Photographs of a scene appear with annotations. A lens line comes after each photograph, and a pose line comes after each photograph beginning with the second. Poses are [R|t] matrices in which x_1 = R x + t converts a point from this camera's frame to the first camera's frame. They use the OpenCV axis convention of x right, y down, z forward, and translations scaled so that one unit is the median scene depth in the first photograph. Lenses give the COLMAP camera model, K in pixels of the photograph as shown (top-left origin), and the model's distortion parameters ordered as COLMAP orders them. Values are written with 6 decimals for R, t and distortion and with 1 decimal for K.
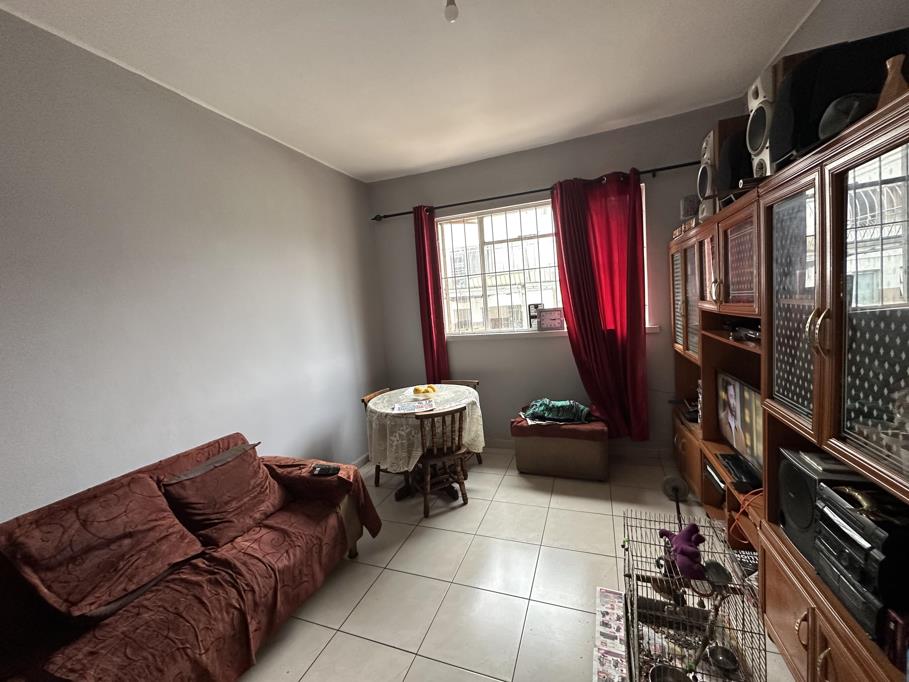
lens RADIAL K [[361.3, 0, 454.5], [0, 361.3, 341.0], [0, 0, 1]] dist [0.000264, 0.000048]
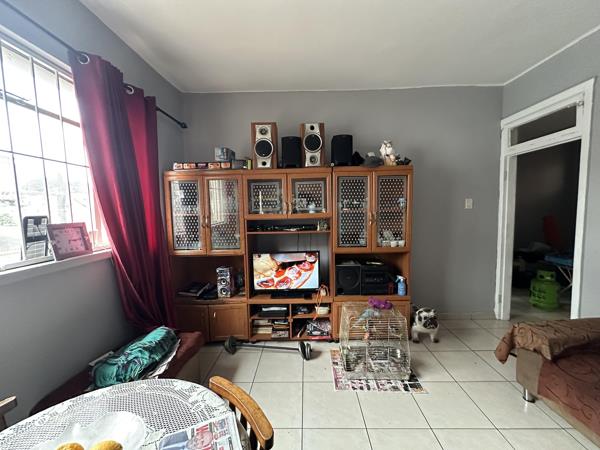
lens RADIAL K [[238.5, 0, 300.0], [0, 238.5, 225.0], [0, 0, 1]] dist [0.000264, 0.000048]
pose [[-0.334444, 0.020278, 0.942197, -0.335113], [0.139089, 0.989882, 0.028067, -0.047412], [-0.932095, 0.140436, -0.333881, 0.868518]]
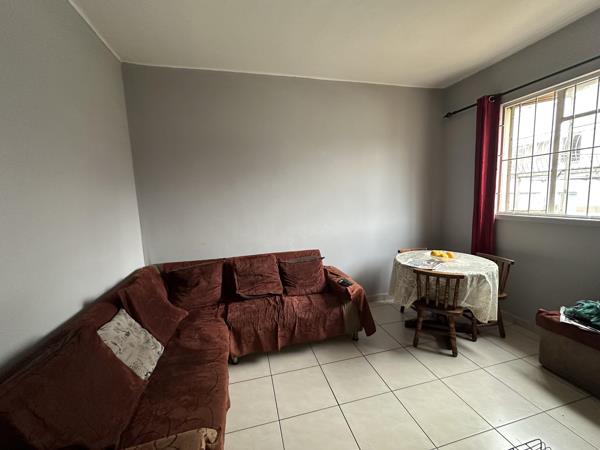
lens RADIAL K [[238.5, 0, 300.0], [0, 238.5, 225.0], [0, 0, 1]] dist [0.000264, 0.000048]
pose [[0.576236, 0.149733, -0.803450, 0.318167], [-0.091714, 0.988712, 0.118482, -0.019785], [0.812121, 0.005414, 0.583463, 0.143780]]
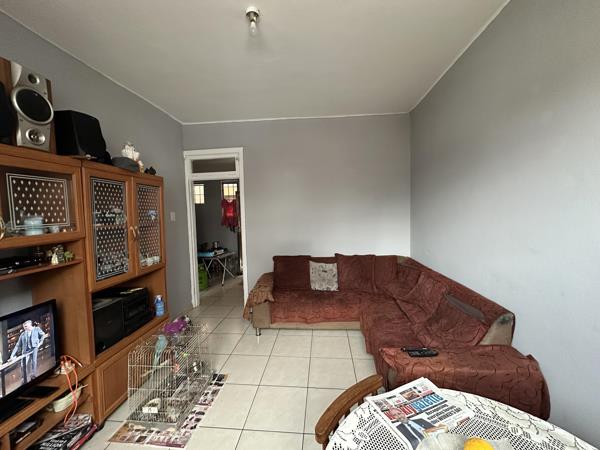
lens RADIAL K [[238.5, 0, 300.0], [0, 238.5, 225.0], [0, 0, 1]] dist [0.000264, 0.000048]
pose [[-0.959327, 0.123563, -0.253820, 0.081599], [0.081009, 0.981800, 0.171773, -0.115261], [0.270426, 0.144225, -0.951877, 1.113690]]
